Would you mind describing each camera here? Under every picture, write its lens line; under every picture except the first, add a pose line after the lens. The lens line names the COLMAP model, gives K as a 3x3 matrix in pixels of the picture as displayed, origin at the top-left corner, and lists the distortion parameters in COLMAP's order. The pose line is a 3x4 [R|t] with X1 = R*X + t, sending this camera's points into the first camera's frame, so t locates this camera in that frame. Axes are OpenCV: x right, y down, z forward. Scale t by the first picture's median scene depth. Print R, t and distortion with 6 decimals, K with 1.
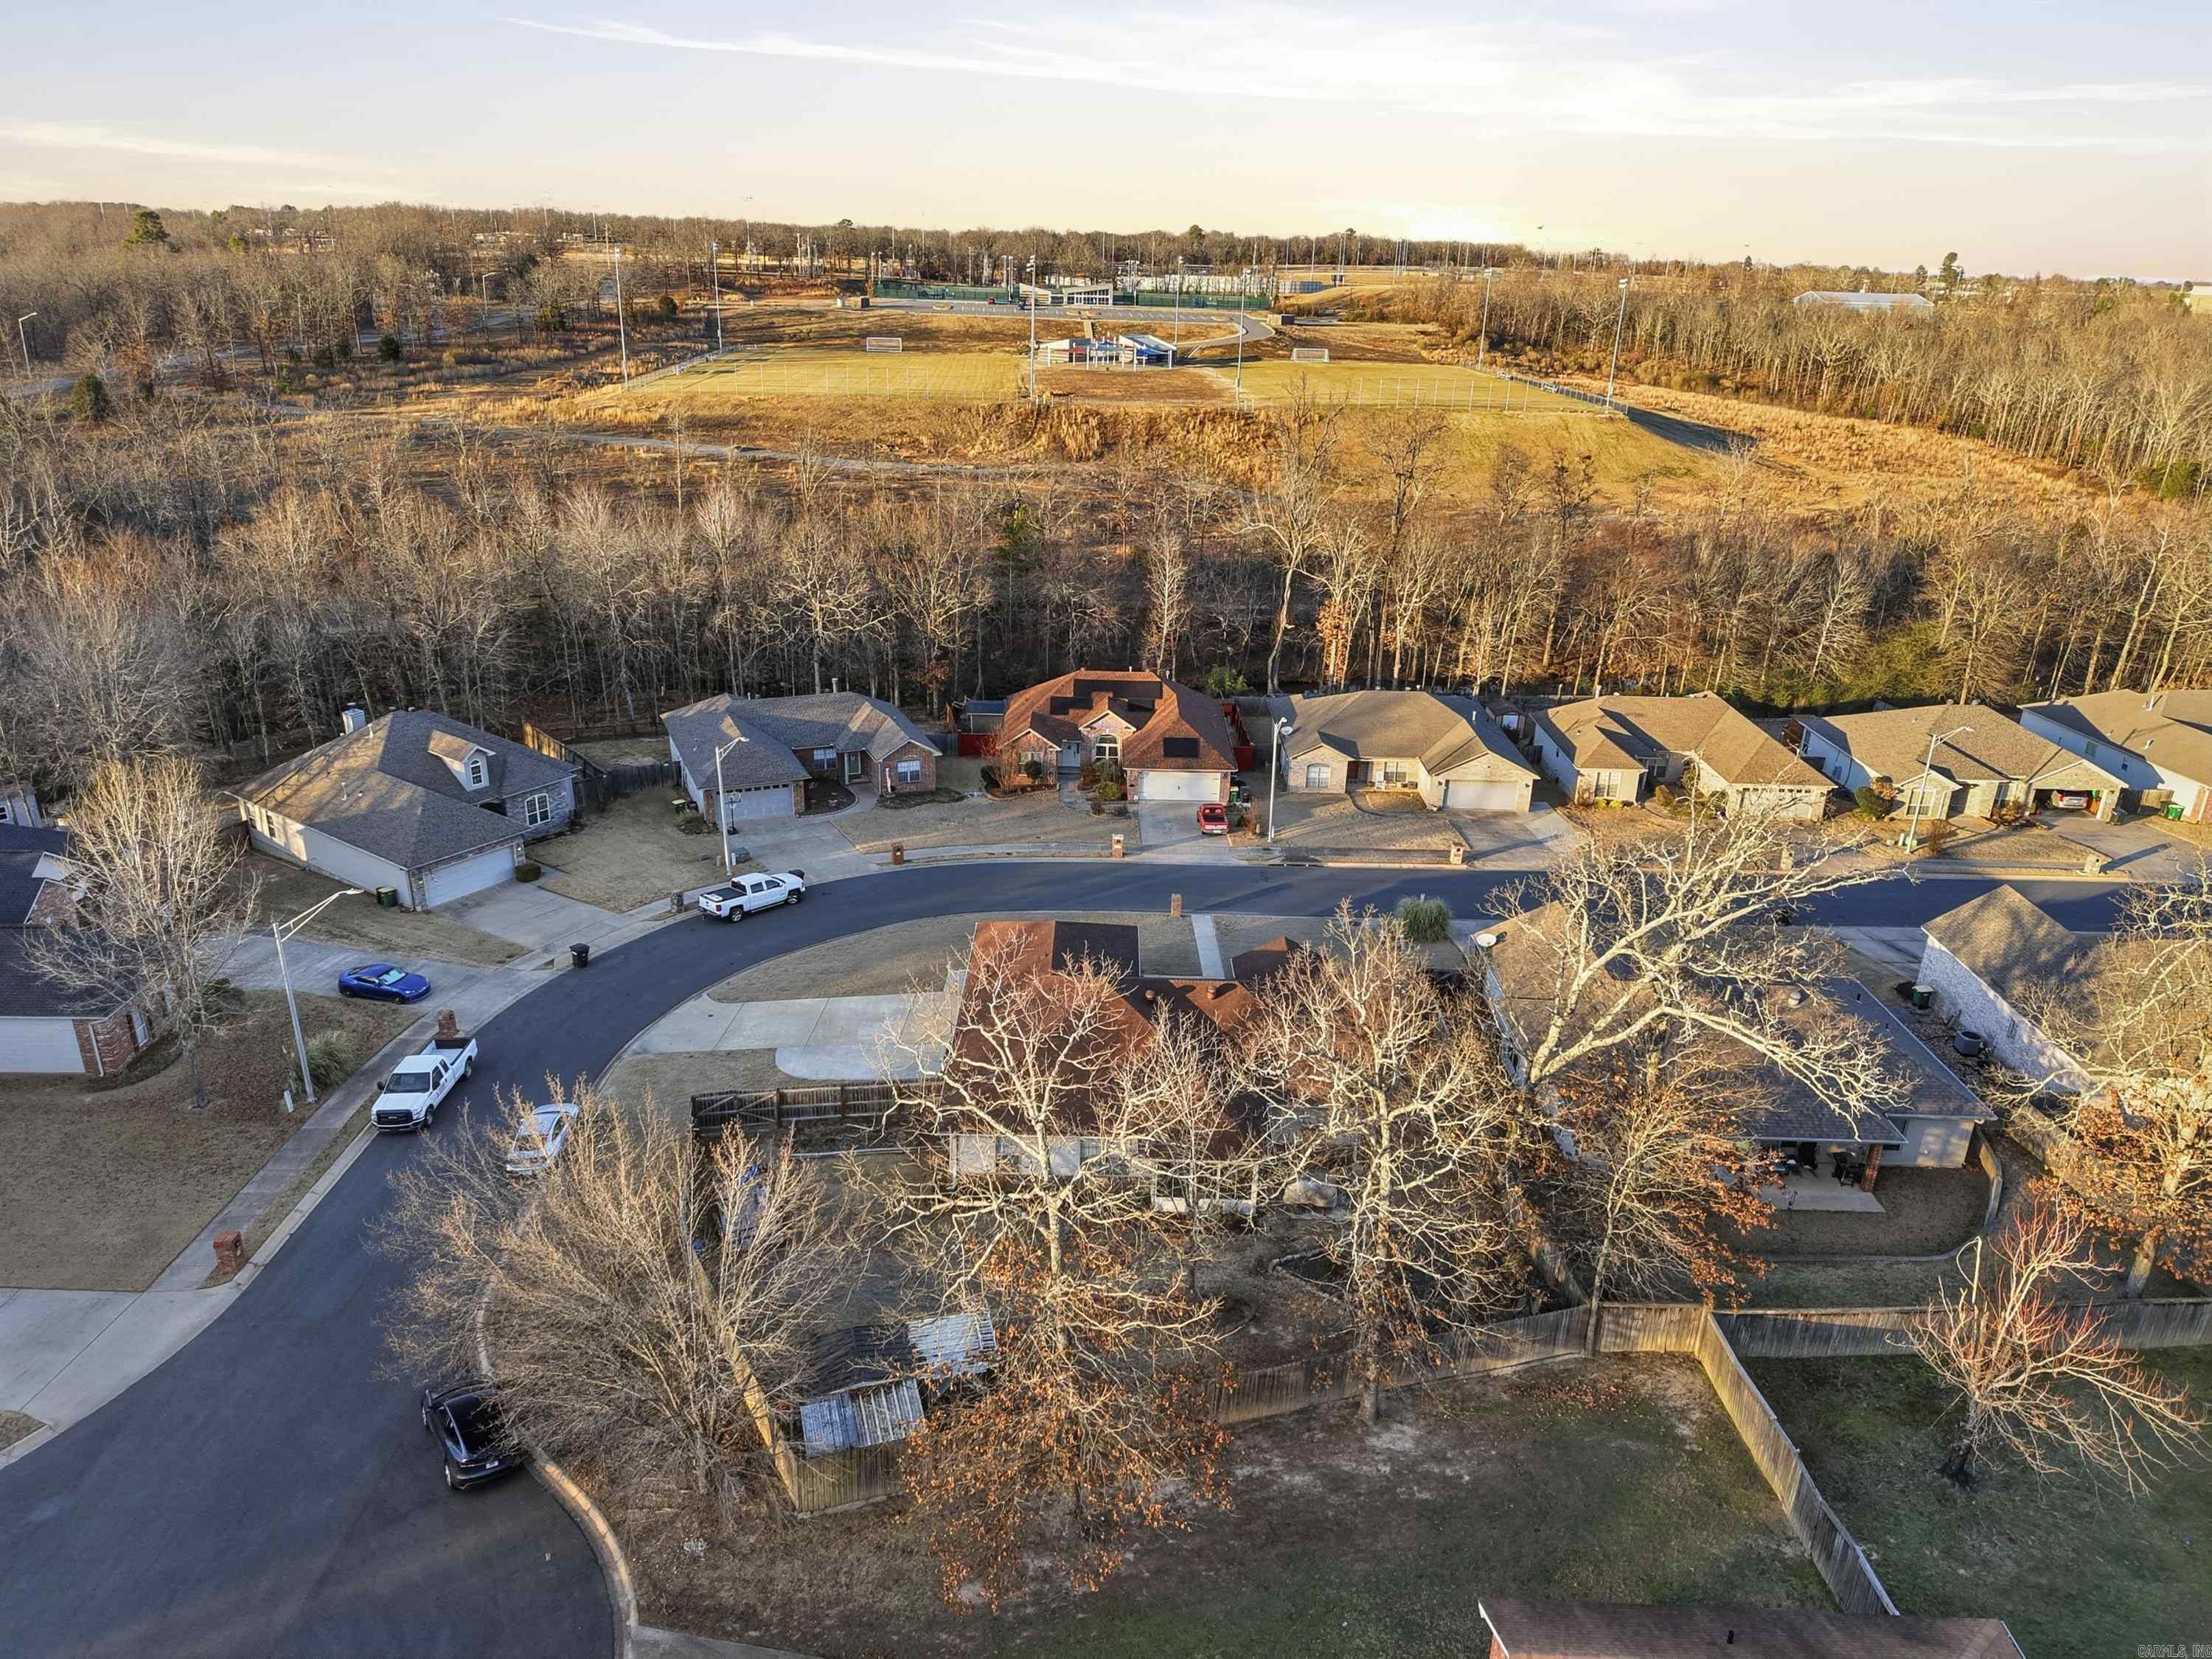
lens RADIAL K [[1442.5, 0, 1106.1], [0, 1442.5, 853.5], [0, 0, 1]] dist [0.094609, -0.155088]
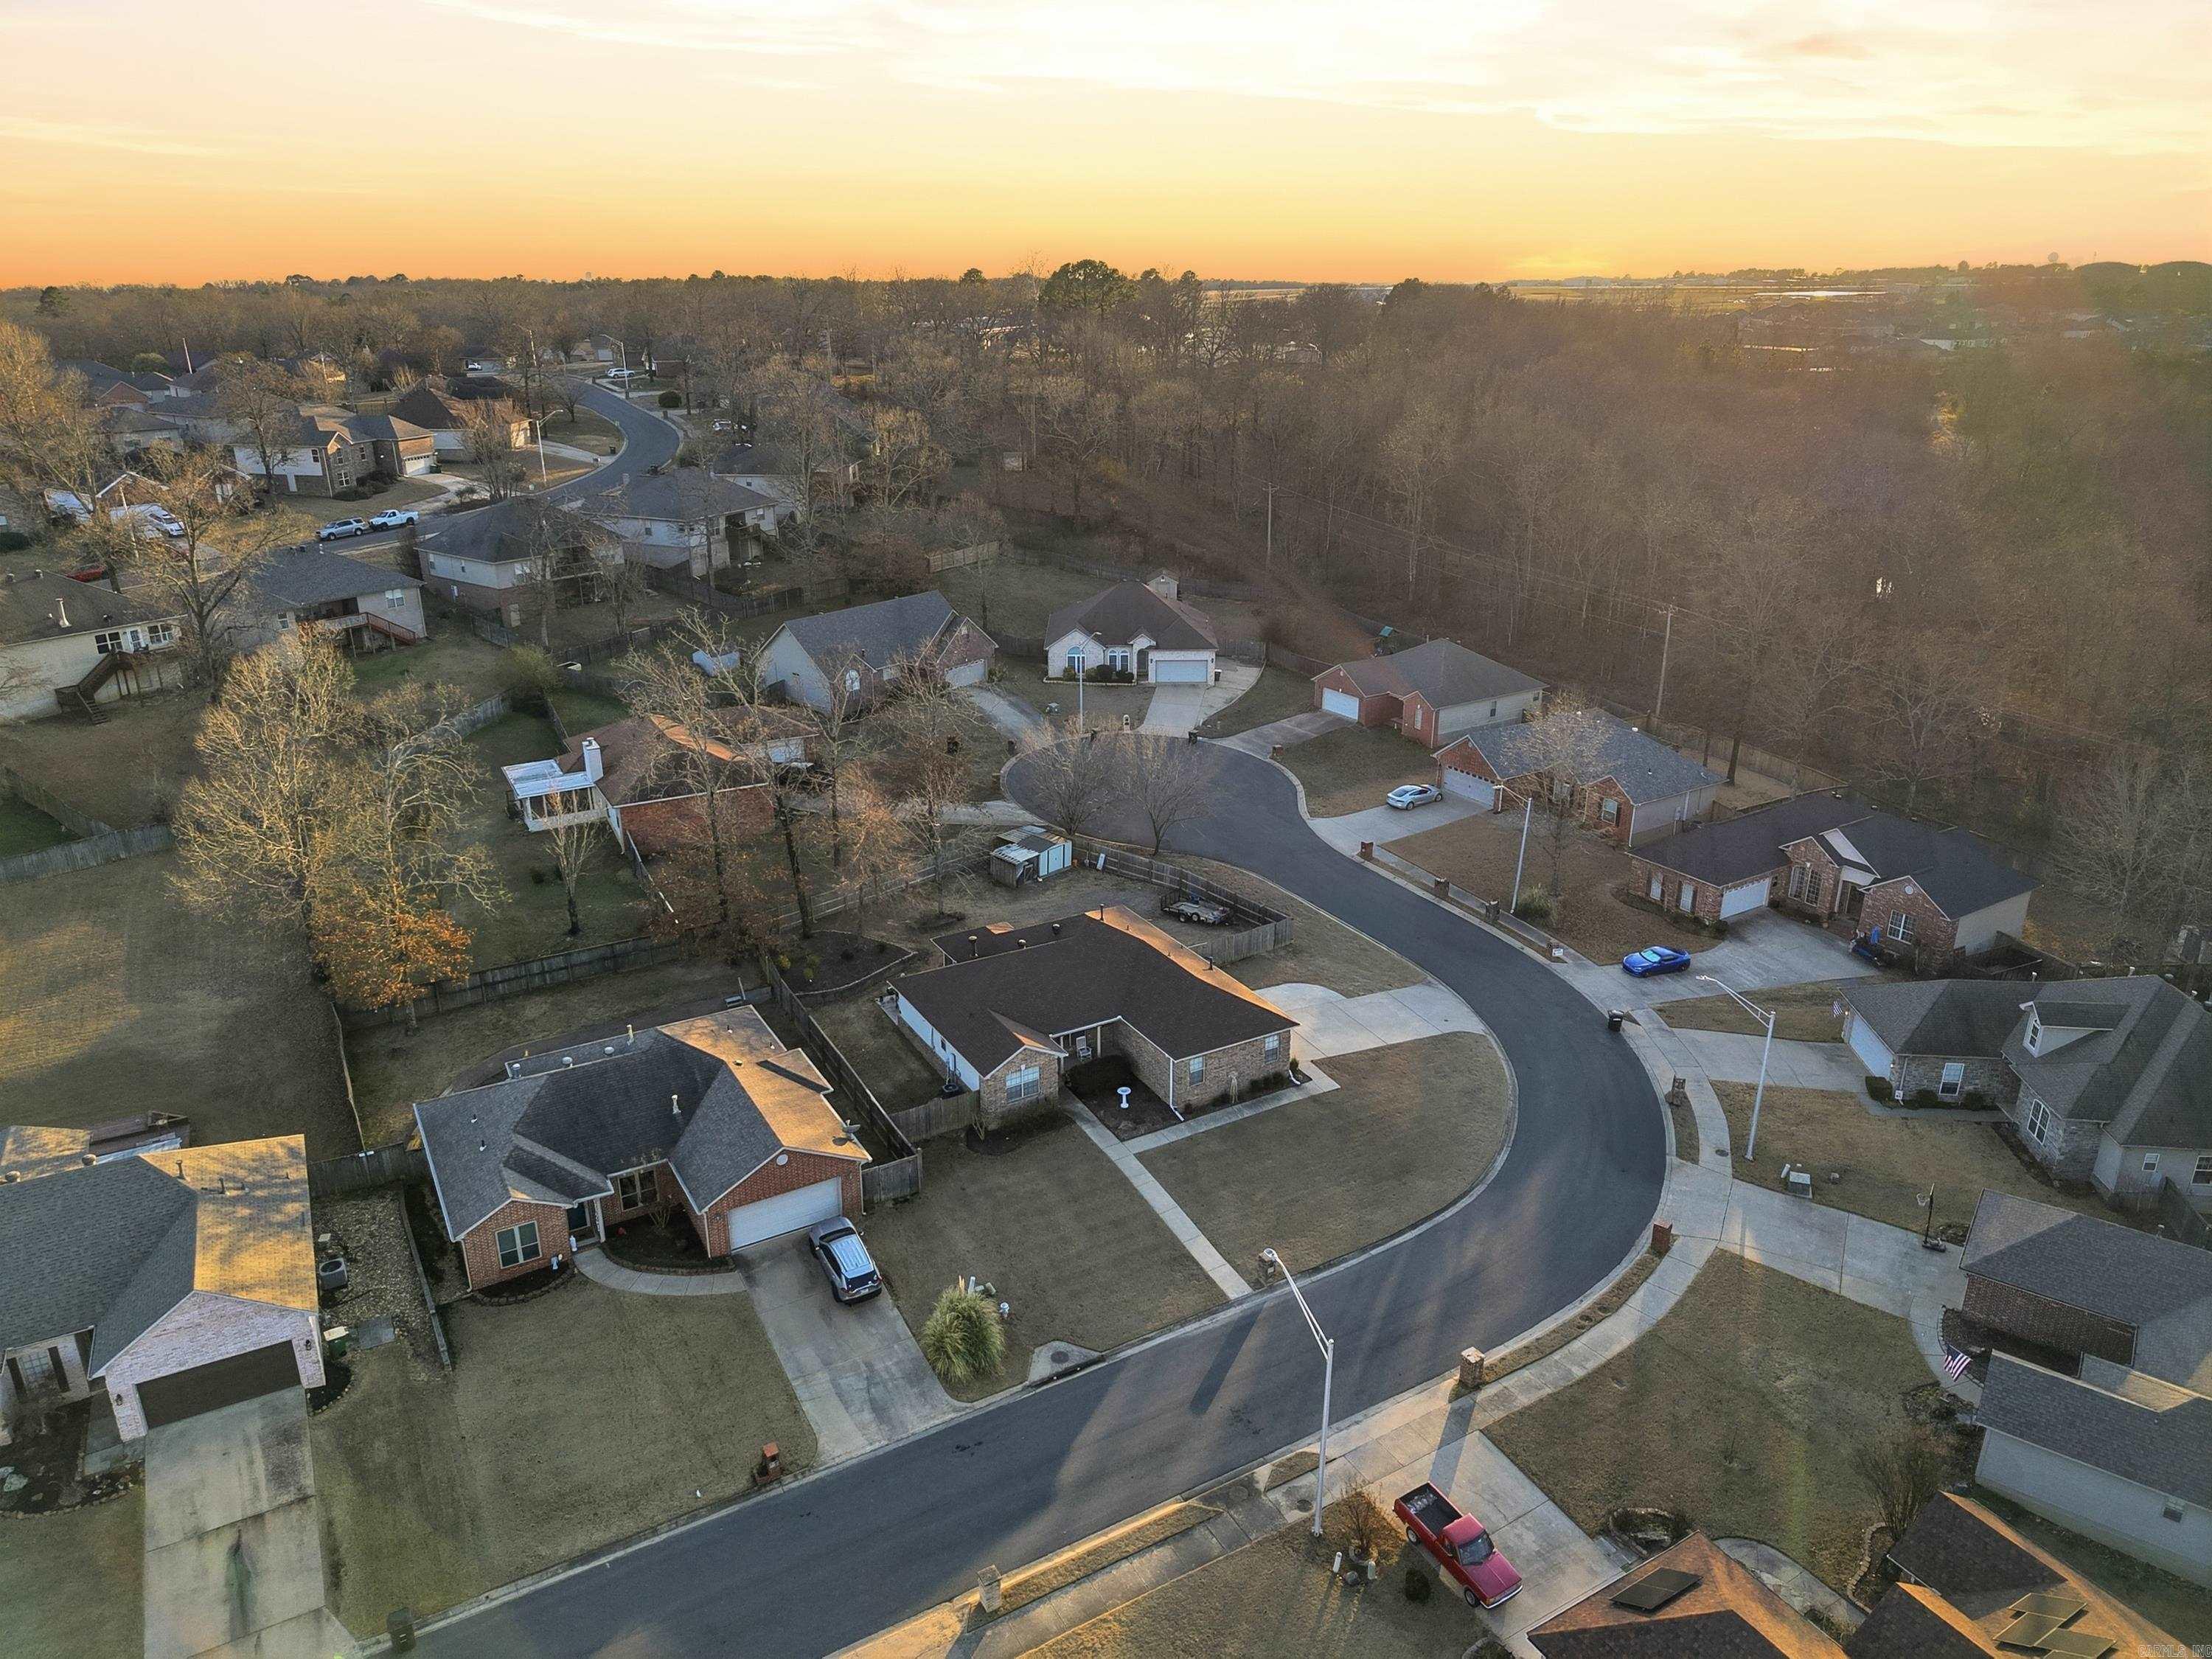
lens RADIAL K [[1461.9, 0, 1112.2], [0, 1461.9, 825.5], [0, 0, 1]] dist [0.067679, -0.091530]
pose [[-0.866486, 0.140280, -0.479087, 0.375955], [-0.214538, 0.761916, 0.611112, -0.492857], [0.450751, 0.632302, -0.630094, 1.082547]]
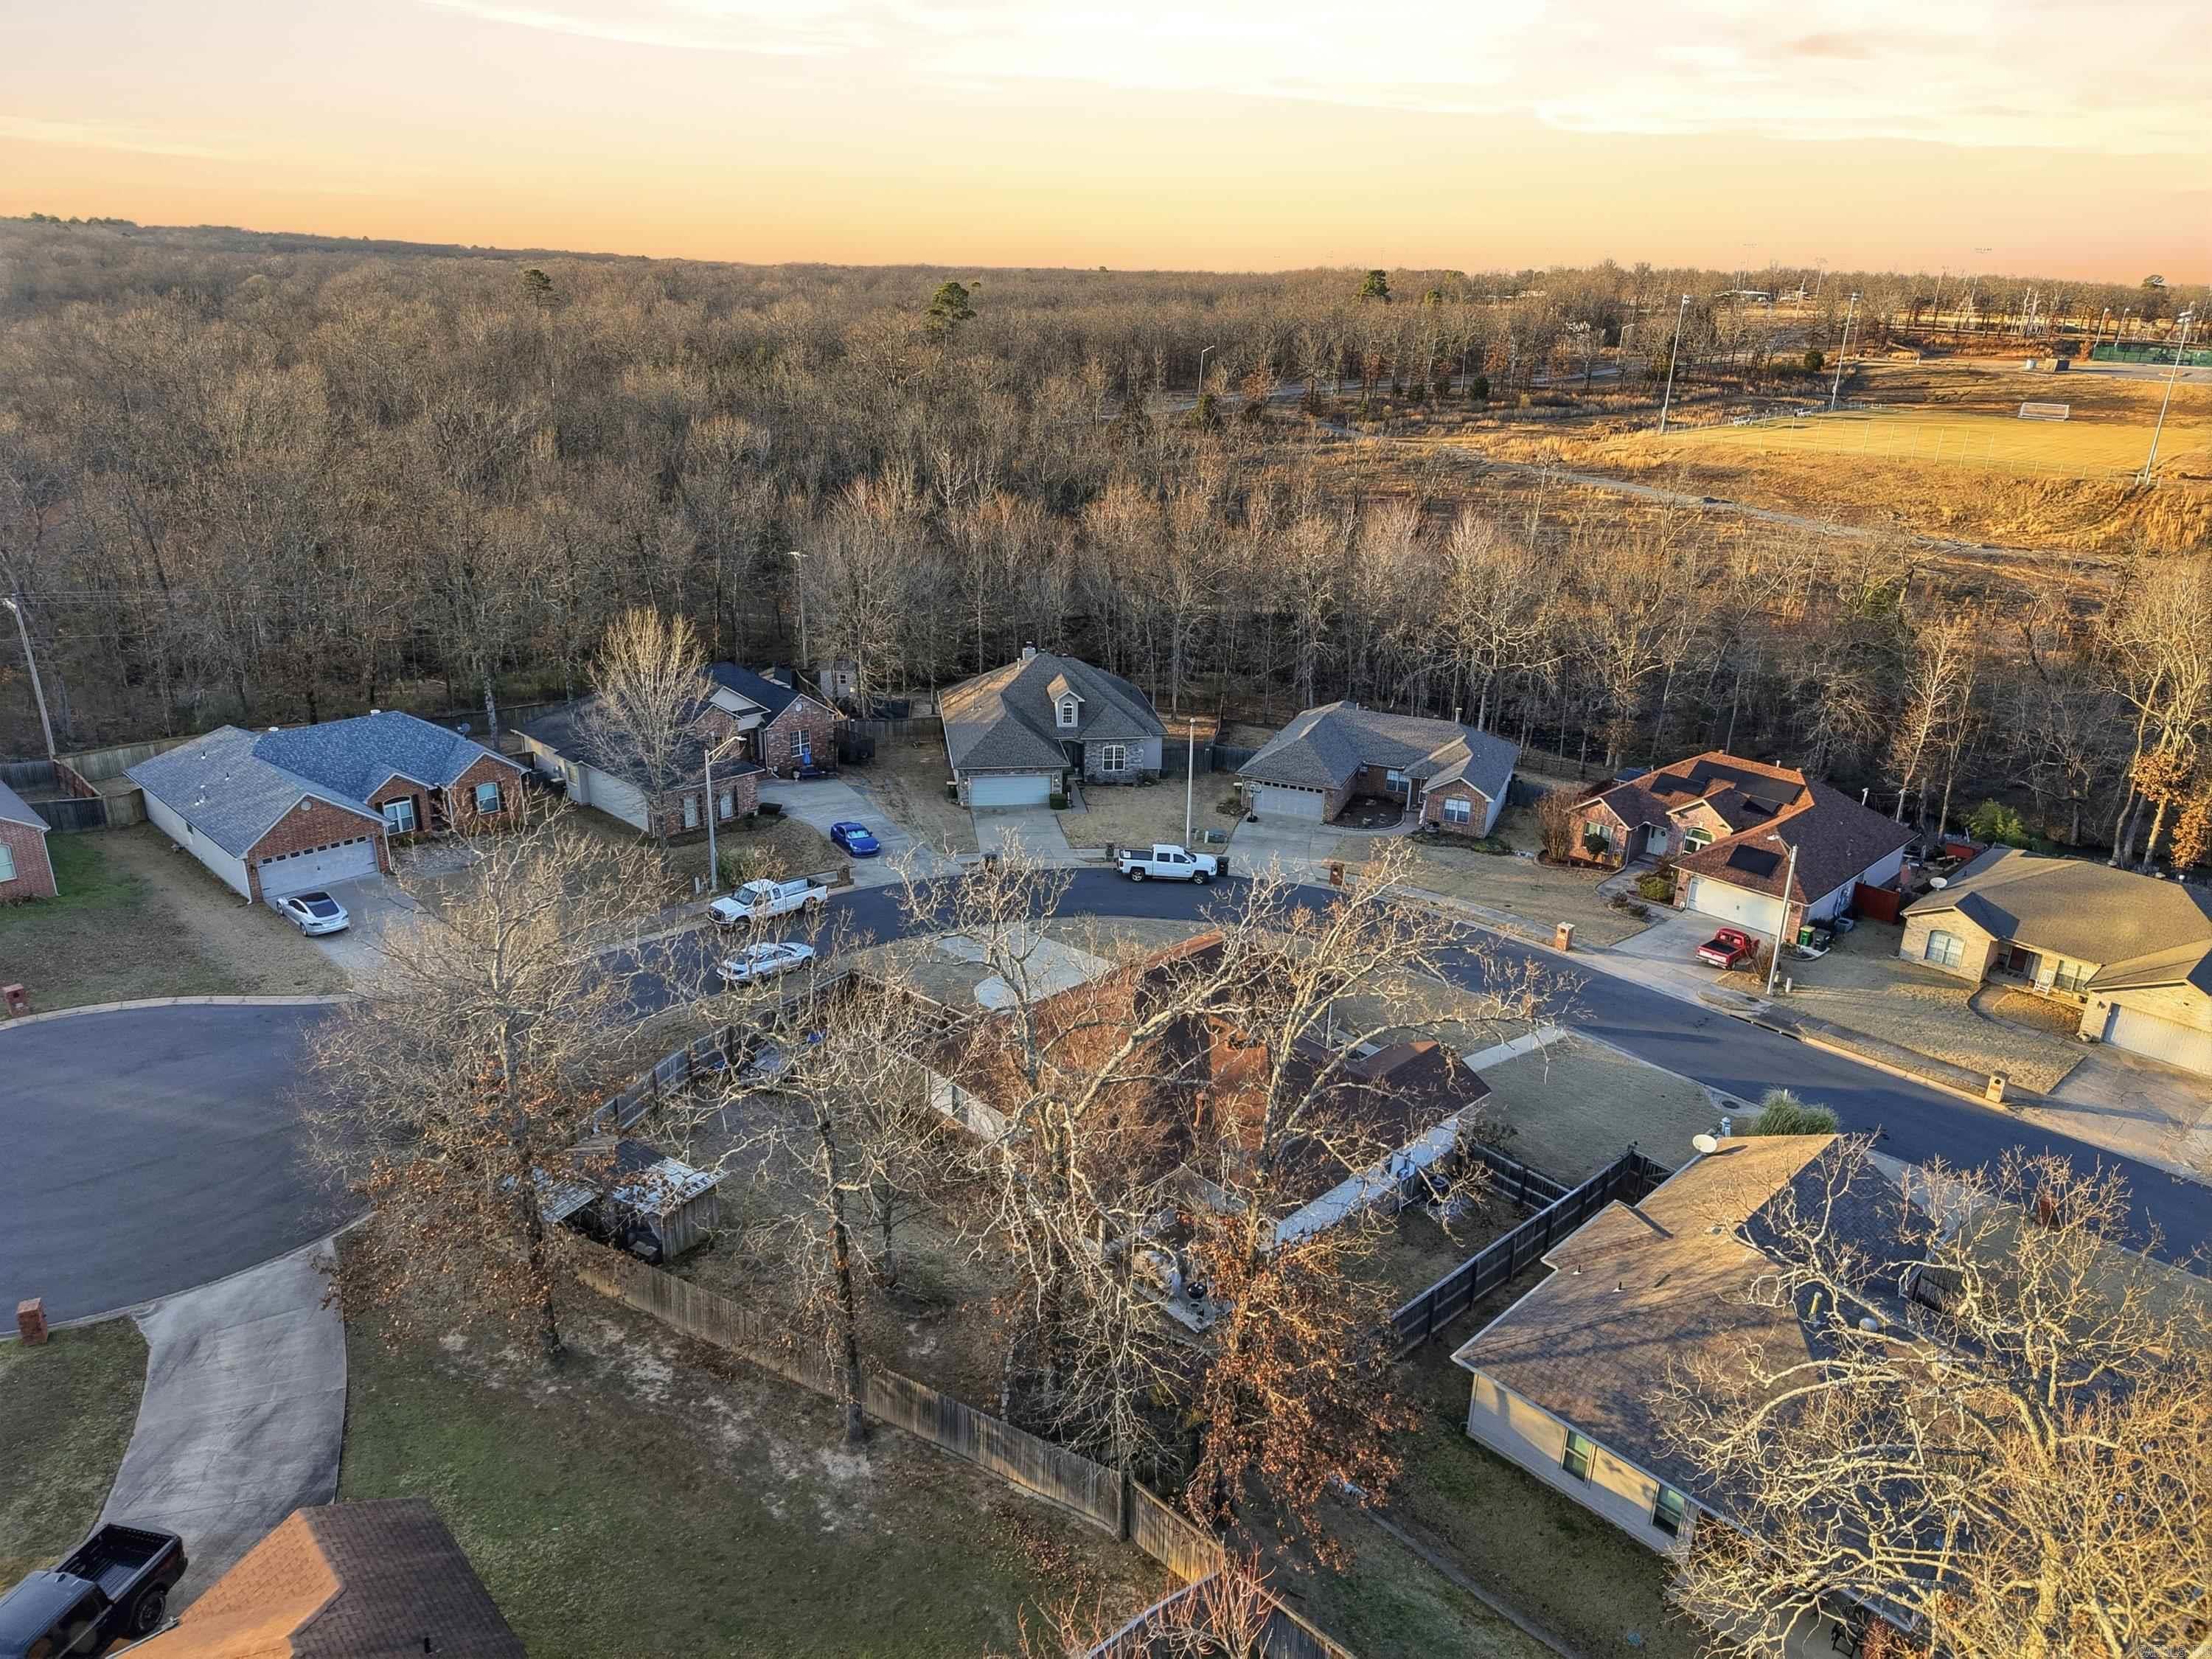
lens RADIAL K [[1461.9, 0, 1112.2], [0, 1461.9, 825.5], [0, 0, 1]] dist [0.067679, -0.091530]
pose [[0.693781, 0.239012, -0.679368, 0.365439], [-0.279684, 0.958701, 0.051668, -0.035035], [0.663660, 0.154162, 0.731977, 0.157379]]
